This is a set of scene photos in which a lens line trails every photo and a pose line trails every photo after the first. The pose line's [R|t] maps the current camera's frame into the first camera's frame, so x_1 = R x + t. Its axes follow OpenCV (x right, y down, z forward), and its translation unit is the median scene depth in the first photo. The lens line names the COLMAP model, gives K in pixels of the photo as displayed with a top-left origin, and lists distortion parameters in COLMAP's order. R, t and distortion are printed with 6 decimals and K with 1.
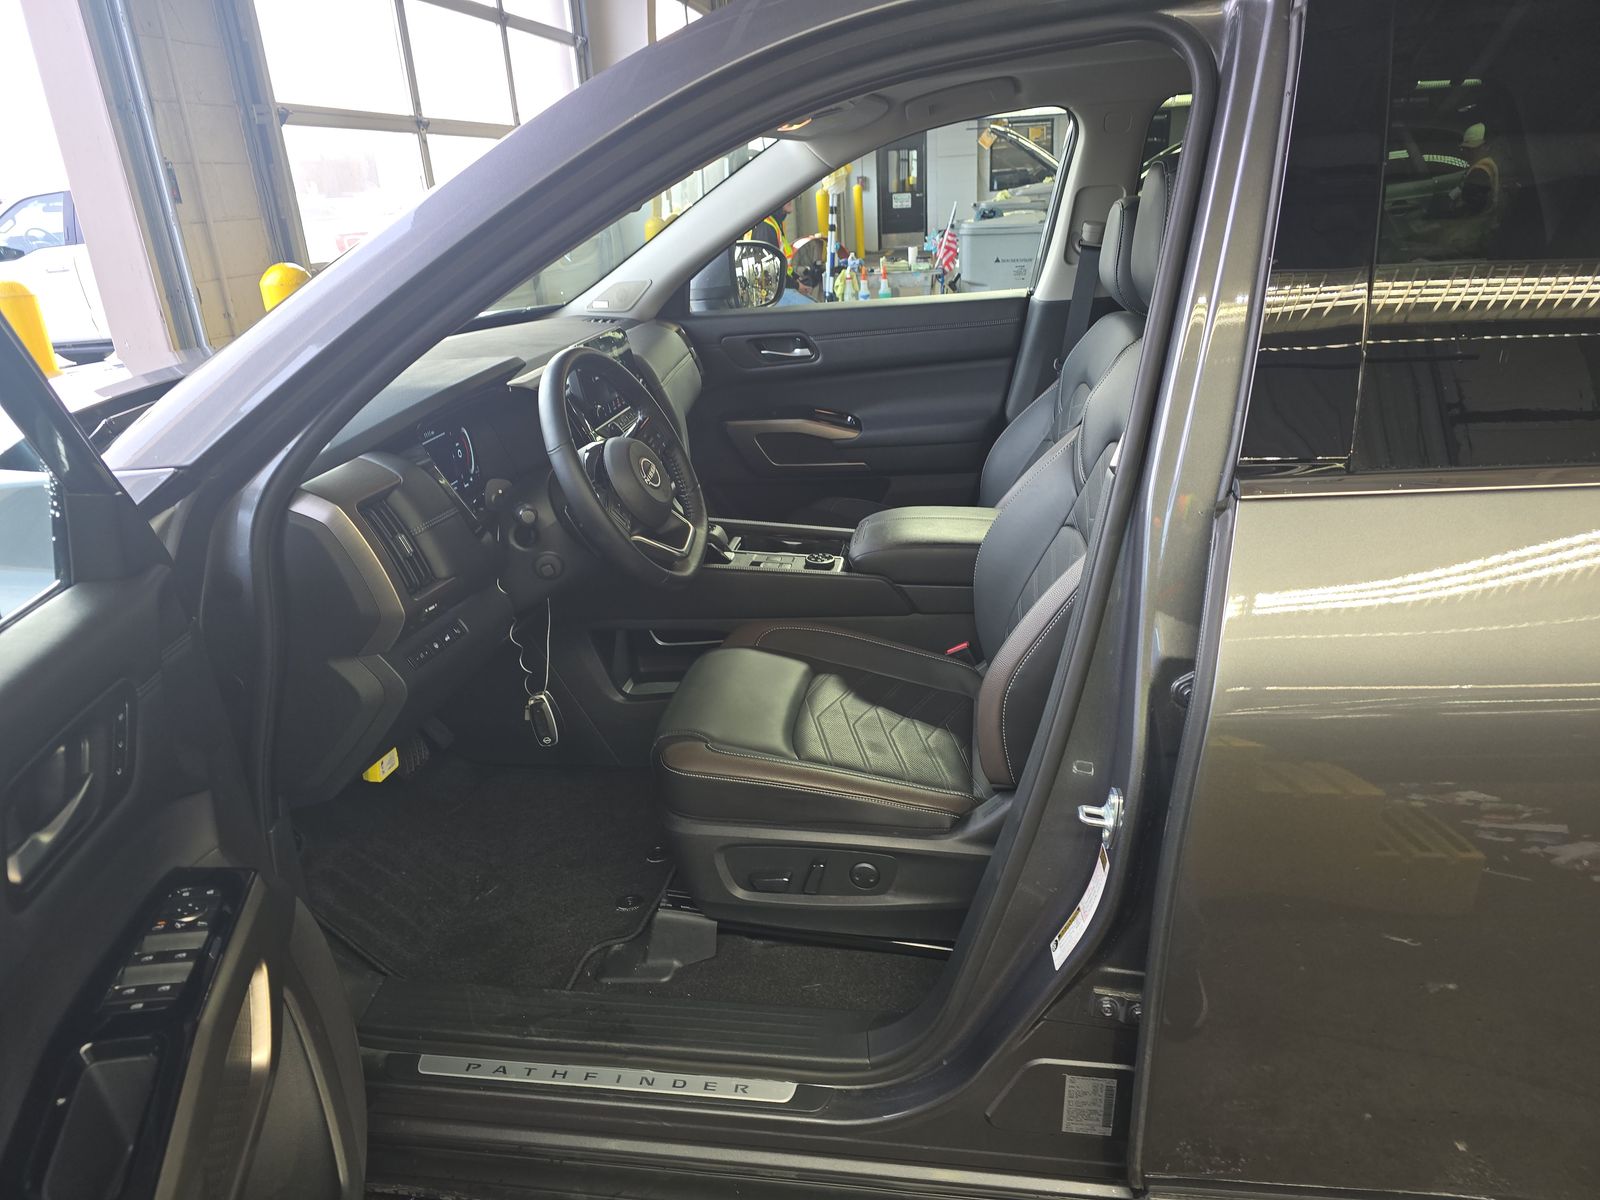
lens RADIAL K [[1078.1, 0, 800.0], [0, 1078.1, 600.0], [0, 0, 1]] dist [-0.000171, -0.000208]
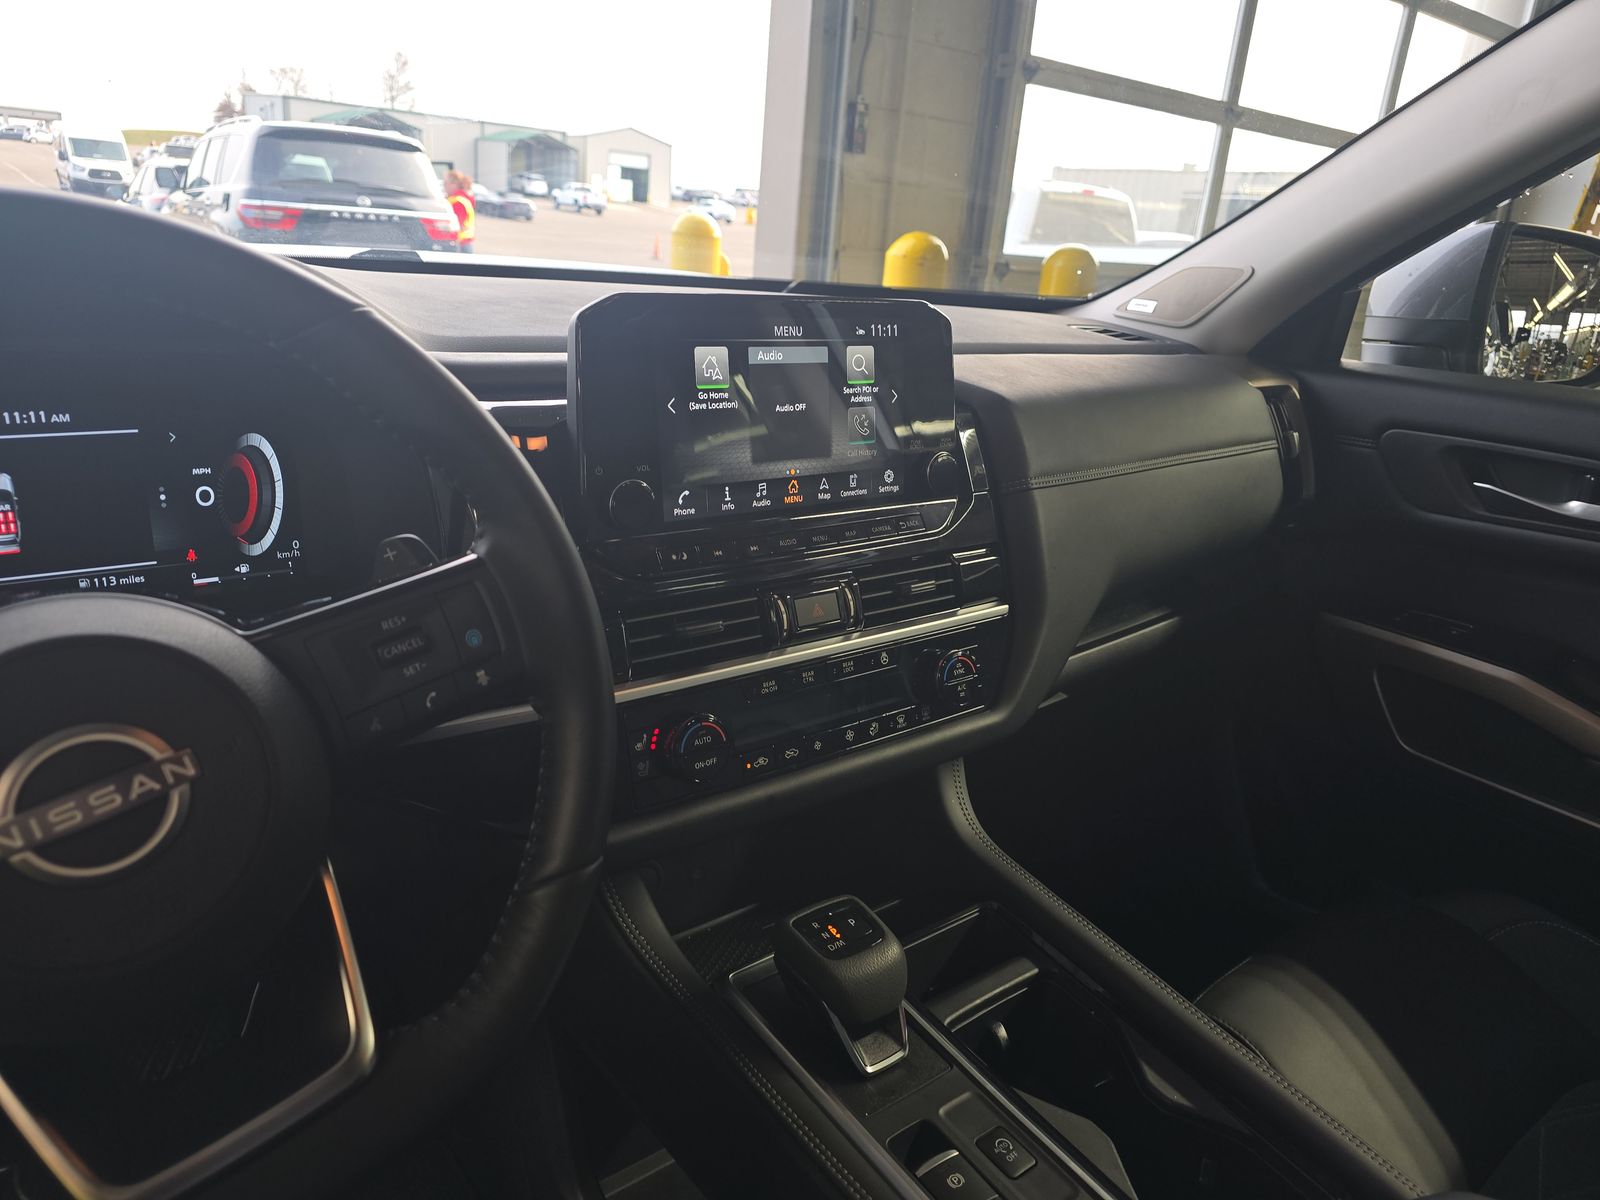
lens RADIAL K [[1090.7, 0, 800.0], [0, 1090.7, 600.0], [0, 0, 1]] dist [0.036737, 0.000238]
pose [[0.728598, 0.324187, -0.603363, 0.028874], [-0.355595, 0.931915, 0.071316, -0.082027], [0.585403, 0.162592, 0.794271, 0.335853]]
